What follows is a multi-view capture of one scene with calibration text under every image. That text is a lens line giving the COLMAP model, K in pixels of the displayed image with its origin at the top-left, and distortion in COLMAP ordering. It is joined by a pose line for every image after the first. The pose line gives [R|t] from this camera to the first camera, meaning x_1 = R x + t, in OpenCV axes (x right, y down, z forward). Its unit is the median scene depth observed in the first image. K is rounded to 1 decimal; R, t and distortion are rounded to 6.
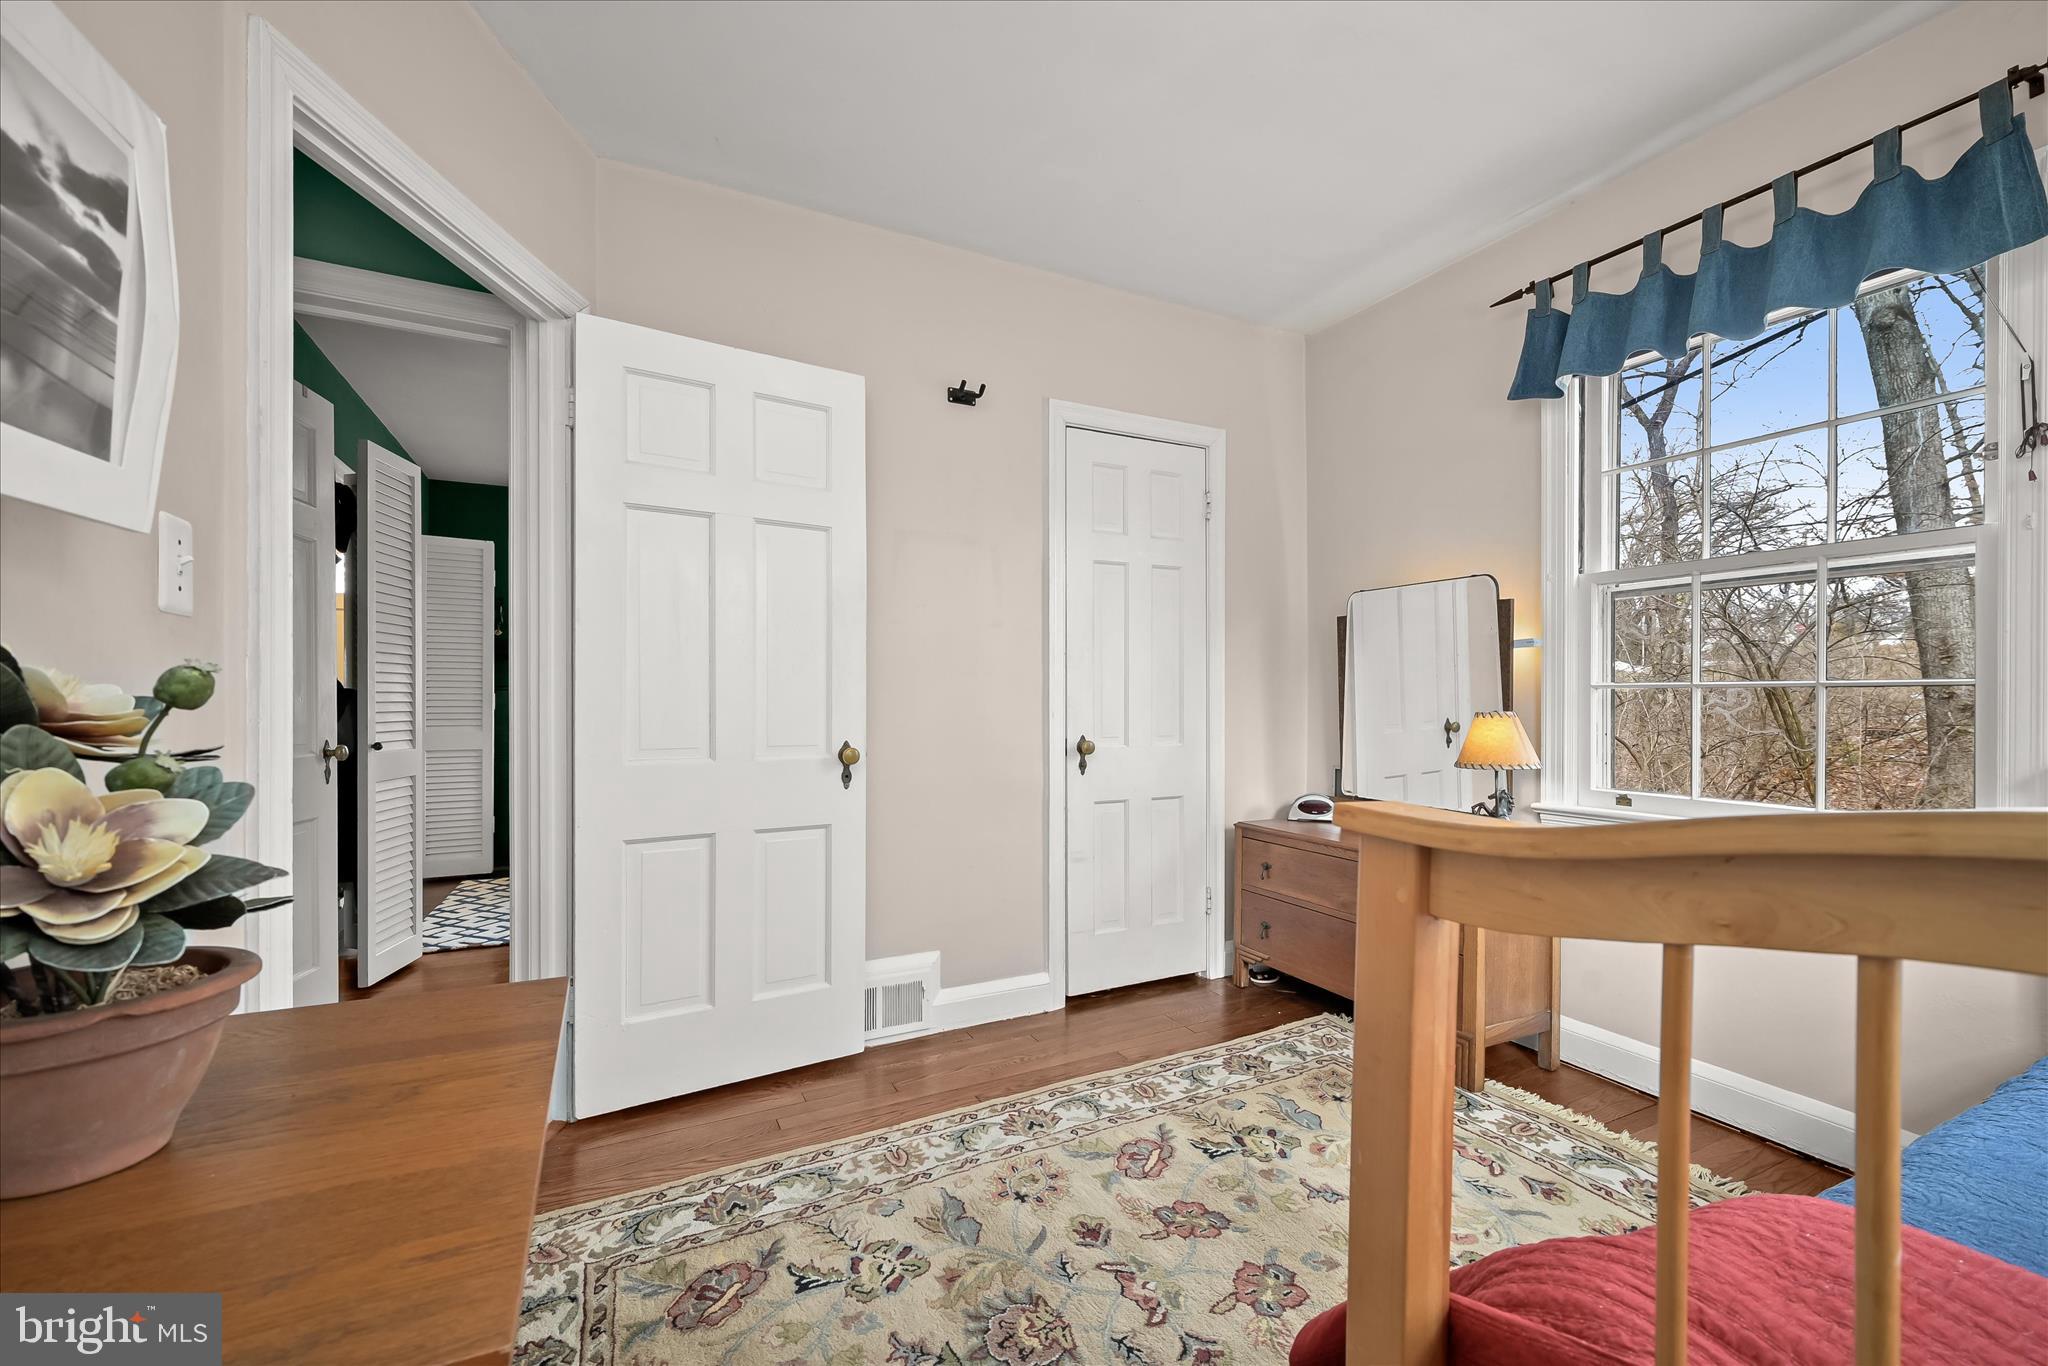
lens RADIAL K [[804.4, 0, 1024.1], [0, 804.4, 690.5], [0, 0, 1]] dist [-0.002006, -0.000221]
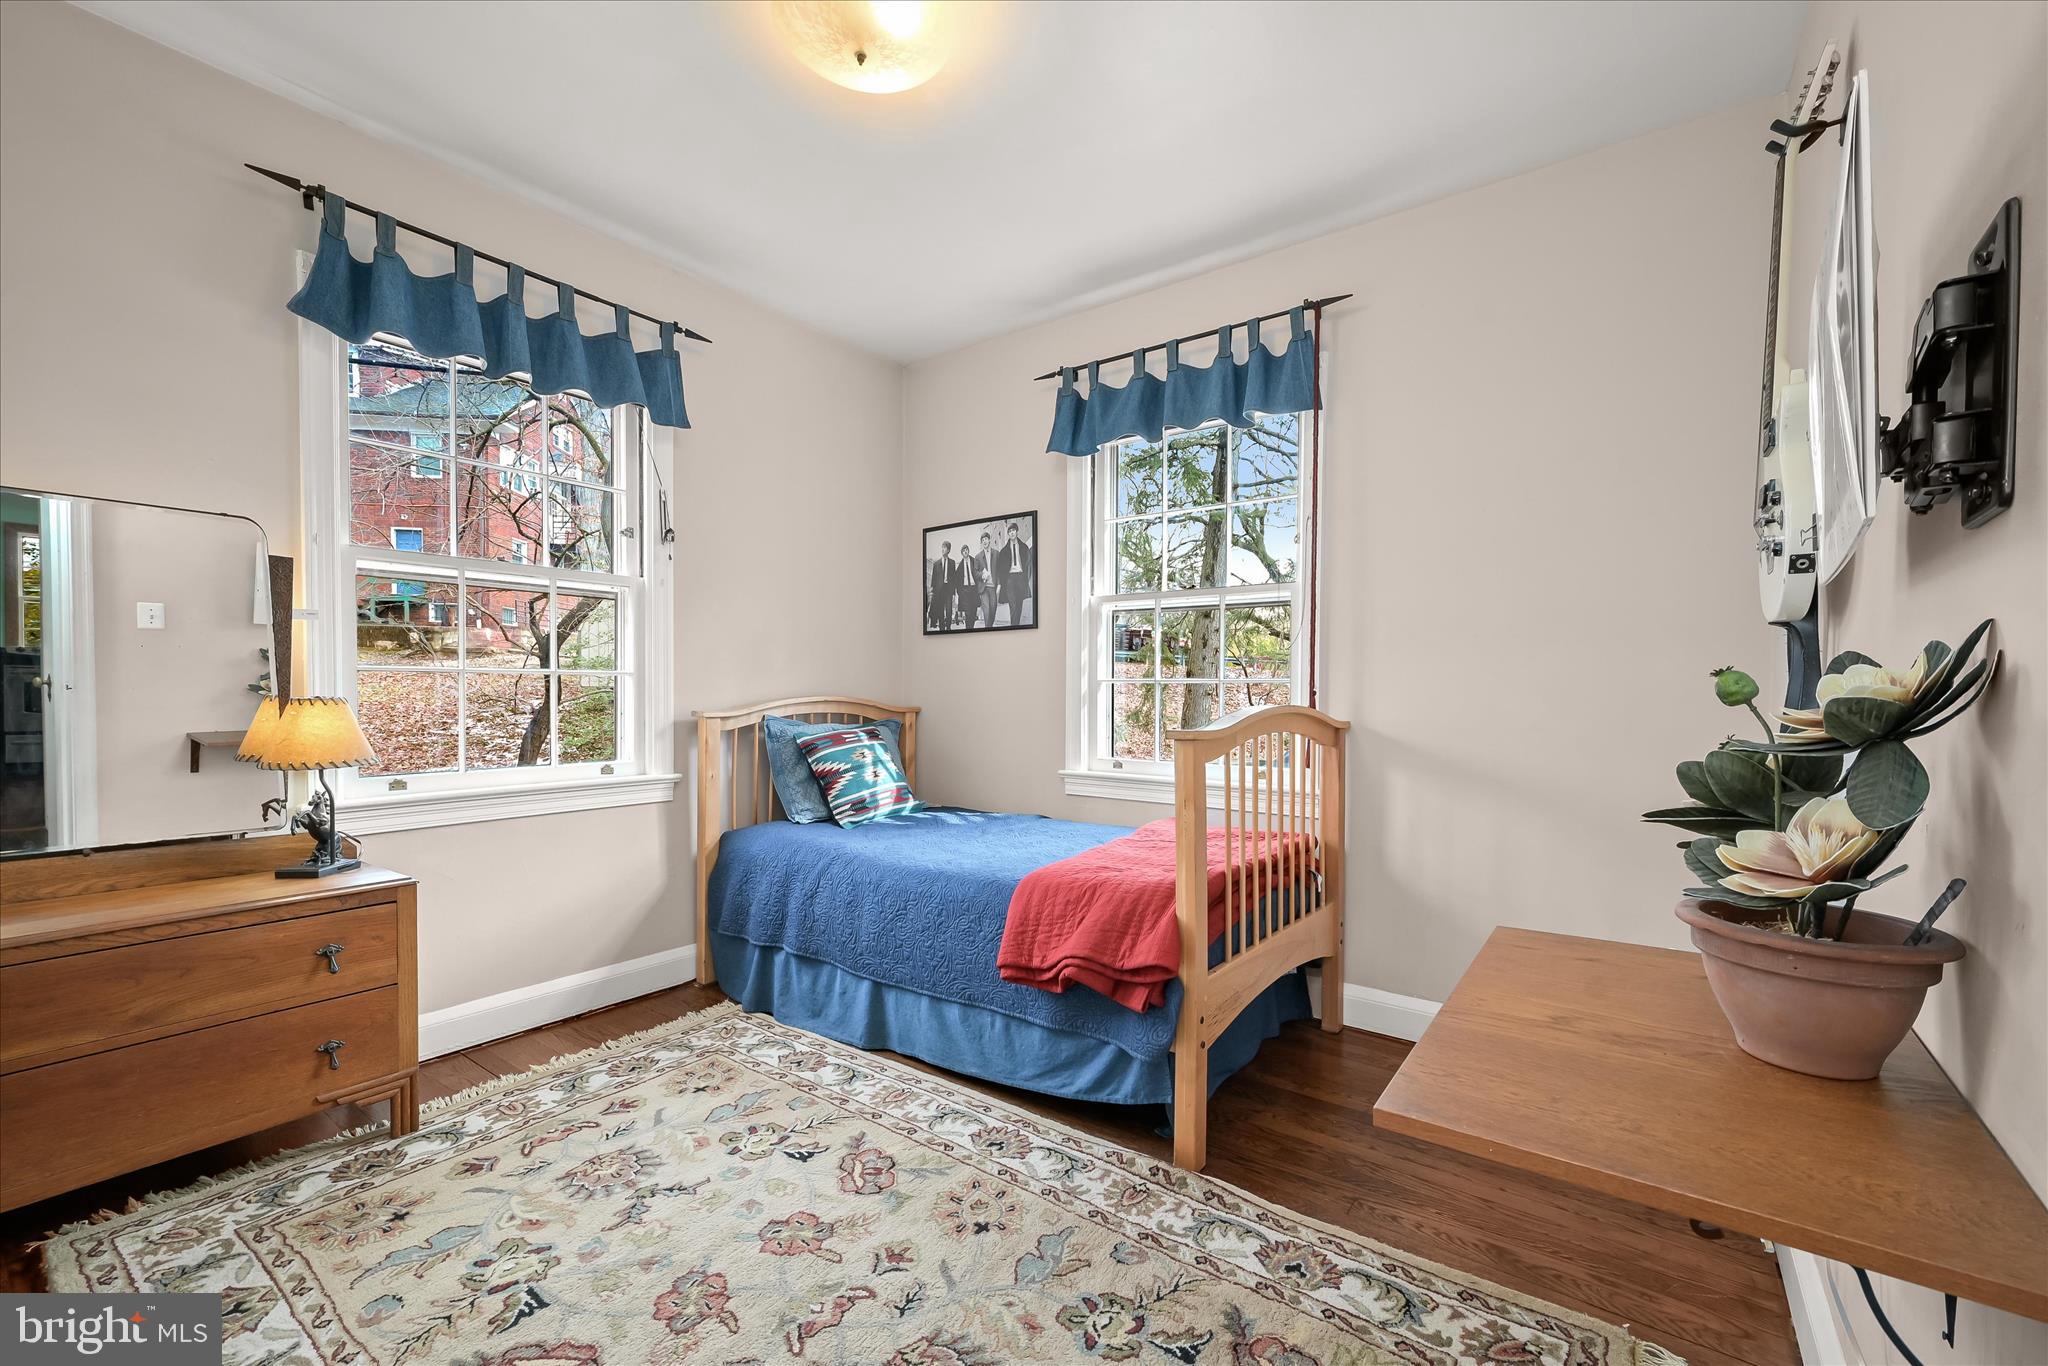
lens RADIAL K [[804.4, 0, 1024.1], [0, 804.4, 690.5], [0, 0, 1]] dist [-0.002006, -0.000221]
pose [[-0.397769, -0.013444, 0.917387, -0.589778], [-0.007034, 0.999908, 0.011603, 0.000656], [-0.917459, -0.001837, -0.397827, 0.851373]]
